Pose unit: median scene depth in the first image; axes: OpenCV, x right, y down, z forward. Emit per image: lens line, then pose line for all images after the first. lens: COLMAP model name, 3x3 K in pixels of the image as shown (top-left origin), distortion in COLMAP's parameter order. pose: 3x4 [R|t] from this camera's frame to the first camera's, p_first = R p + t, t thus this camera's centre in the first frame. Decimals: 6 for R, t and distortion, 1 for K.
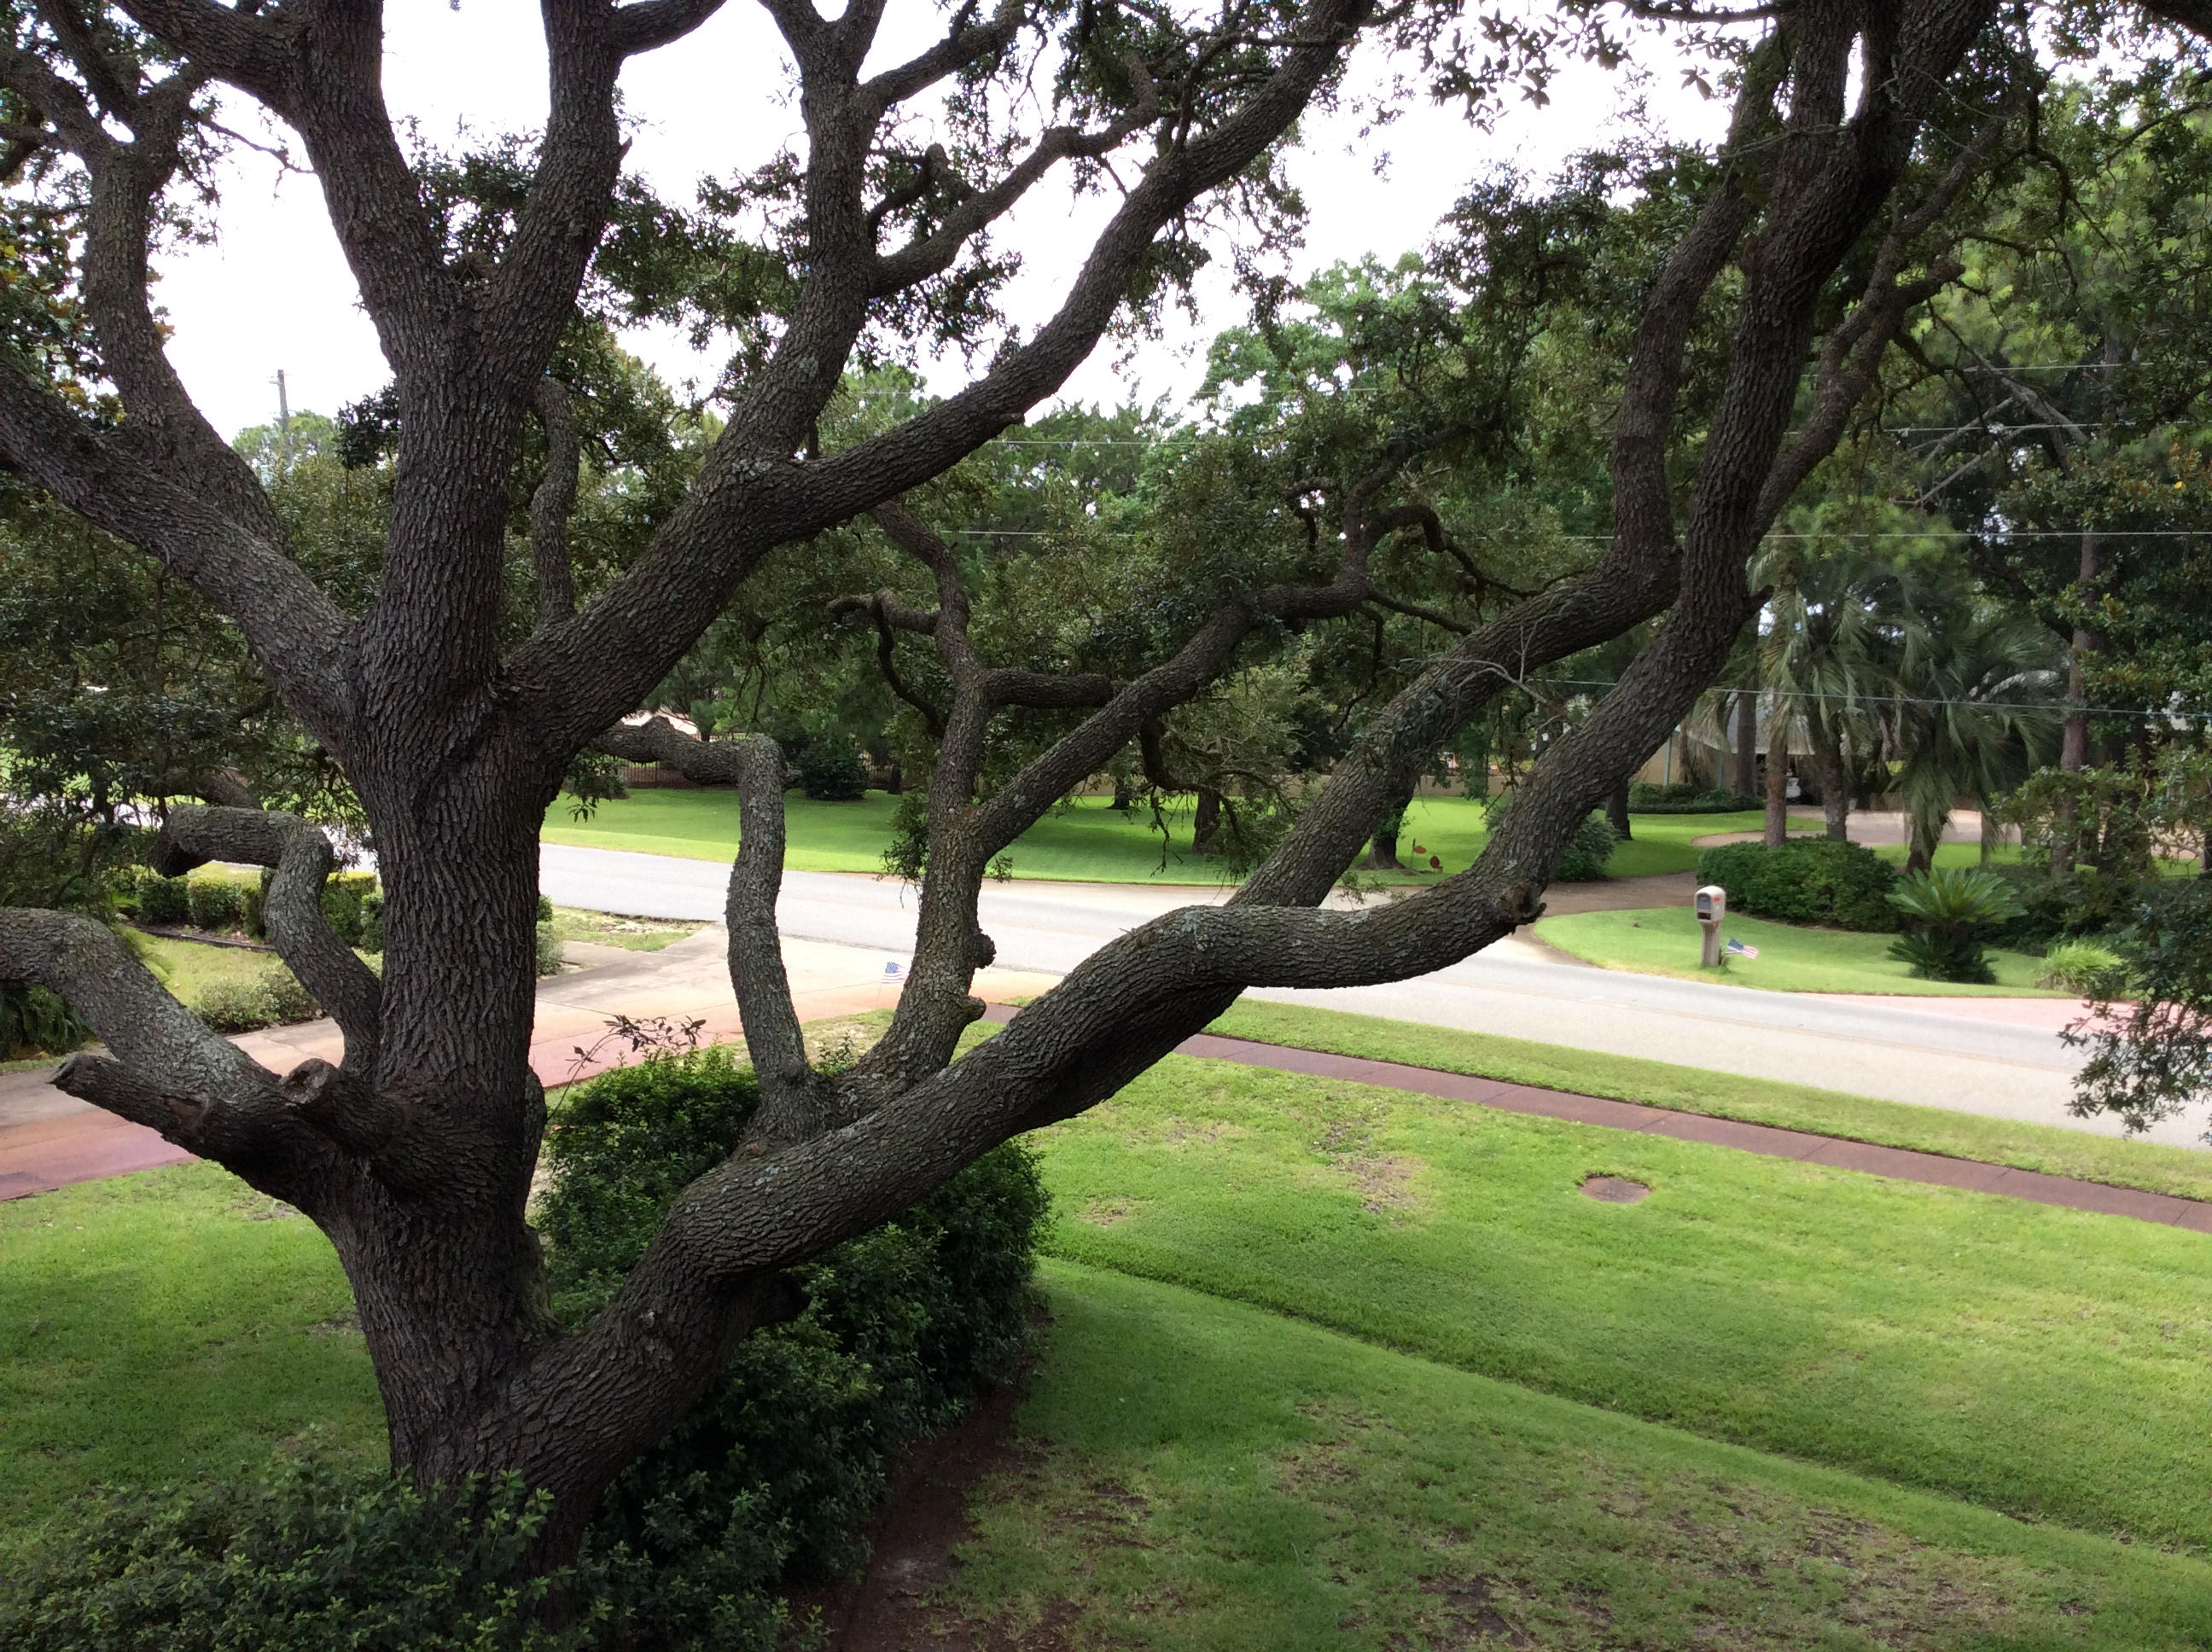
lens RADIAL K [[2065.2, 0, 1105.6], [0, 2065.2, 845.4], [0, 0, 1]] dist [0.156238, -0.347915]
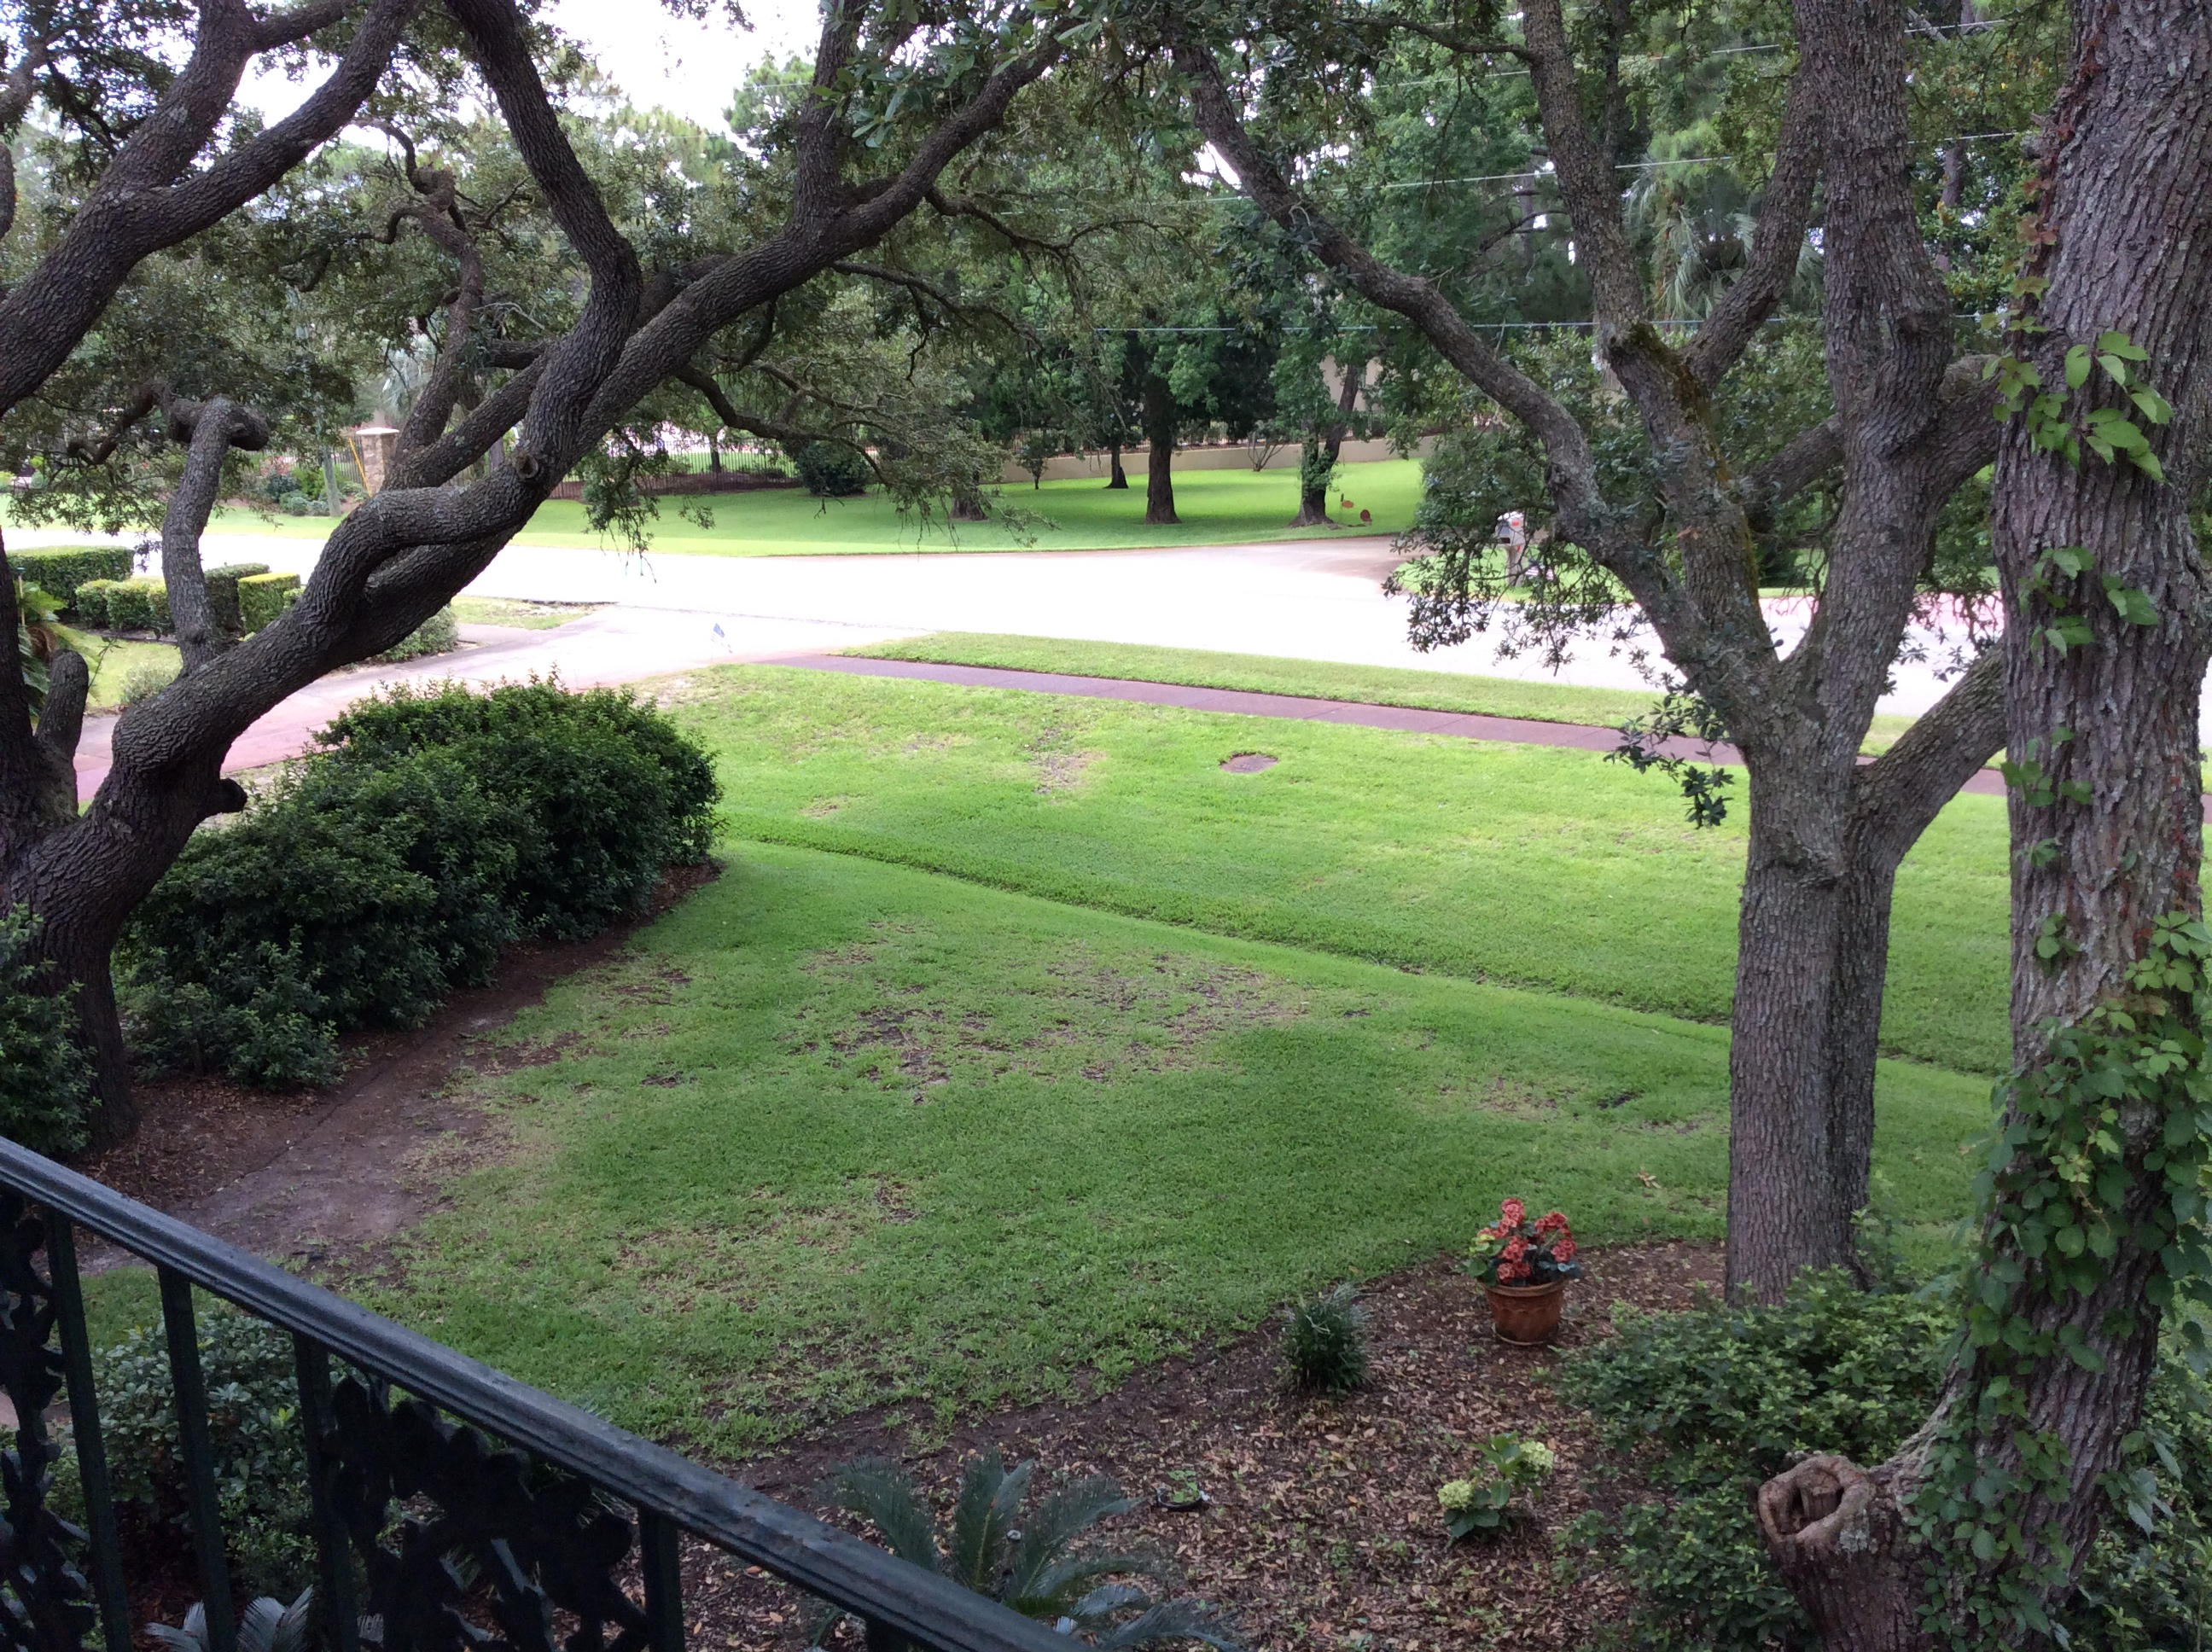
lens RADIAL K [[2078.2, 0, 1106.0], [0, 2078.2, 826.0], [0, 0, 1]] dist [0.066019, 0.007726]
pose [[0.996118, -0.053277, -0.070079, 0.308273], [0.062320, 0.989028, 0.133938, 0.046042], [0.062175, -0.137786, 0.988509, -0.224347]]
